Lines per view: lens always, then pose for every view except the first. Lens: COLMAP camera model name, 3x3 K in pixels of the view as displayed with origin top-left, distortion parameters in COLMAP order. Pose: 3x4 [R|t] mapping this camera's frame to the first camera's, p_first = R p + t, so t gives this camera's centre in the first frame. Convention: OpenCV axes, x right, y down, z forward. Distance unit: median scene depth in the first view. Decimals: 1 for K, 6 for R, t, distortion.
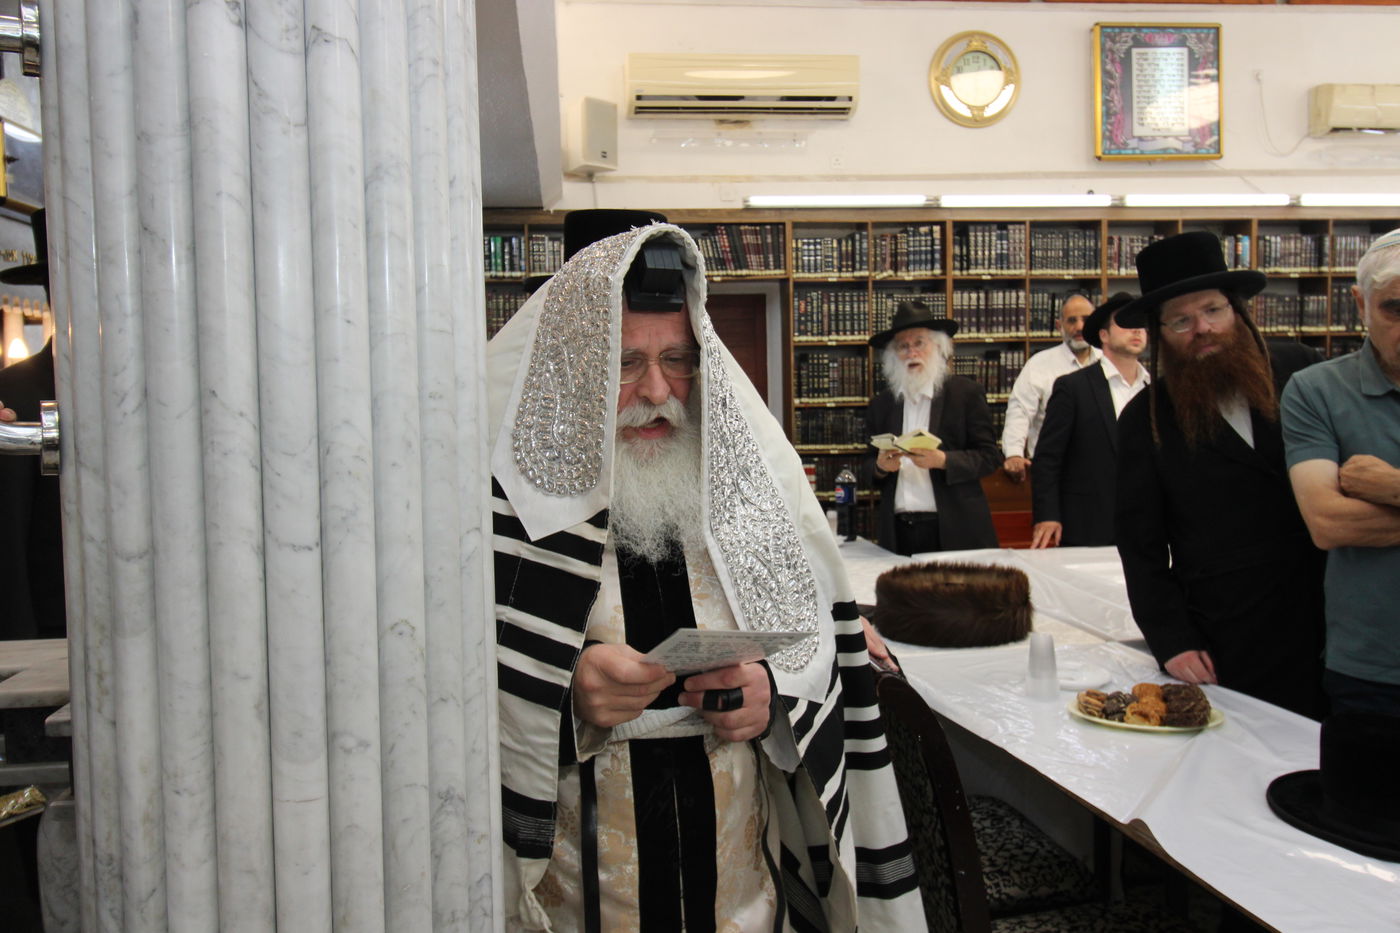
lens RADIAL K [[1123.7, 0, 693.4], [0, 1123.7, 454.0], [0, 0, 1]] dist [0.000927, 0.002494]
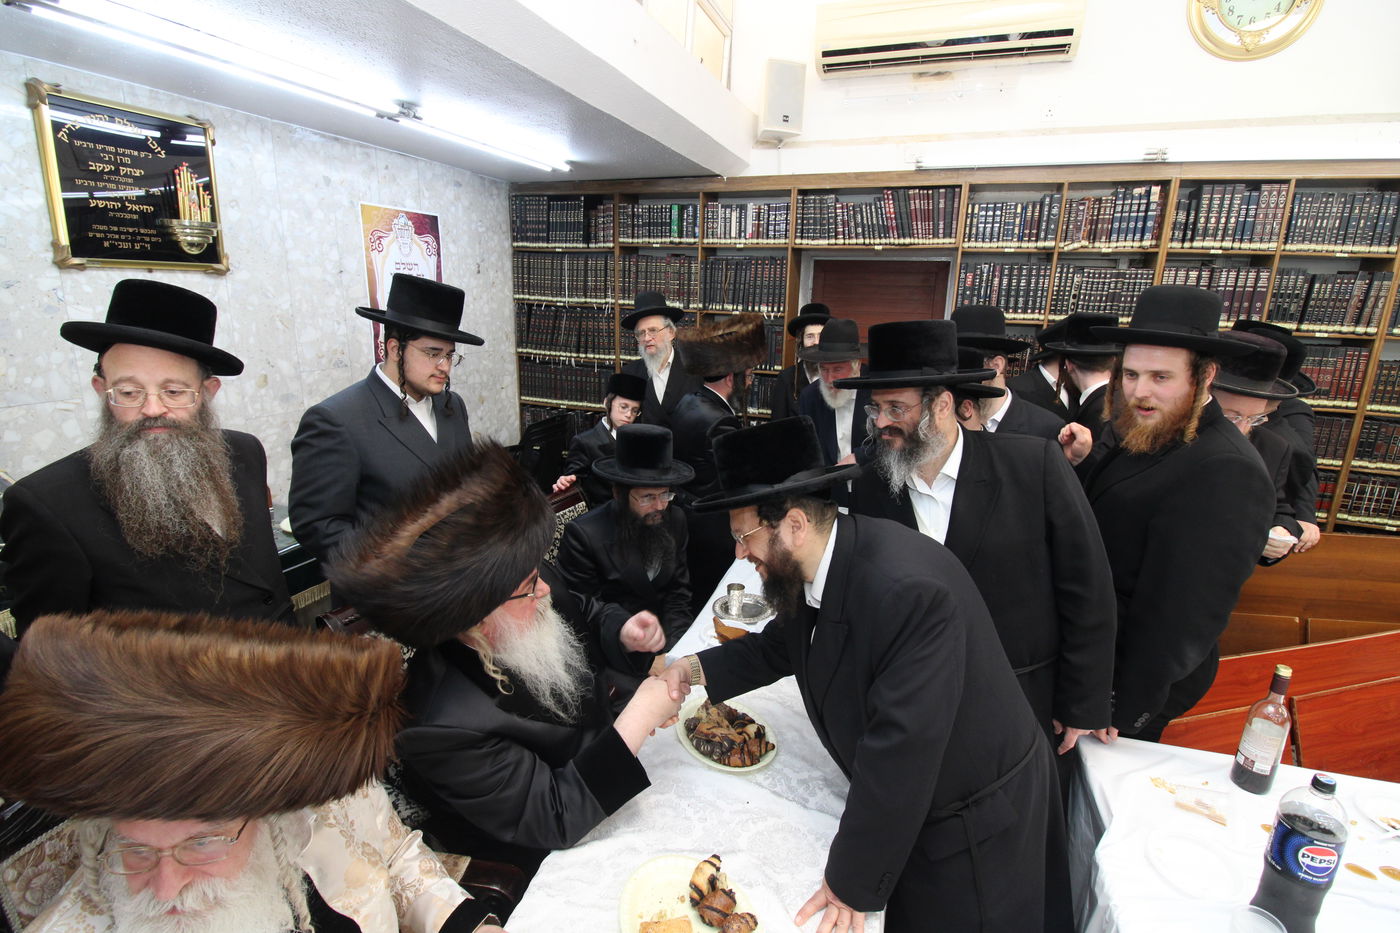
lens RADIAL K [[660.4, 0, 708.0], [0, 660.4, 457.1], [0, 0, 1]] dist [-0.009095, -0.009509]
pose [[0.890535, 0.152824, -0.428478, 0.157091], [-0.071718, 0.977269, 0.199503, -0.078943], [0.449227, -0.146935, 0.881252, 0.390278]]
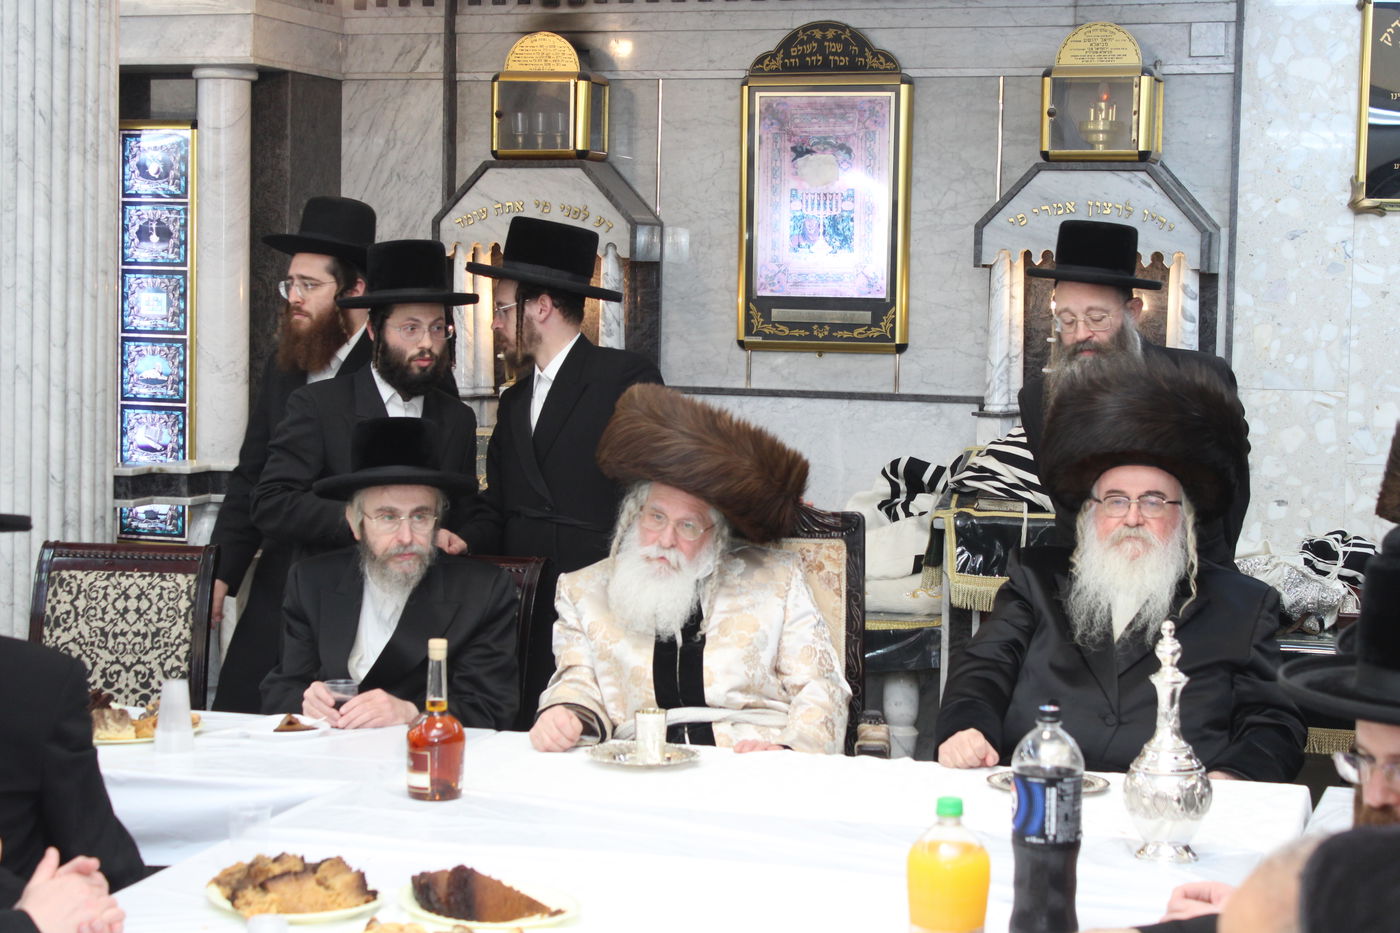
lens RADIAL K [[2509.3, 0, 689.8], [0, 2509.3, 459.5], [0, 0, 1]] dist [-0.001339, 0.000000]
pose [[-0.431152, 0.079234, -0.898794, 0.673728], [-0.057488, 0.991700, 0.115002, -0.086091], [0.900446, 0.101253, -0.423019, 0.733736]]
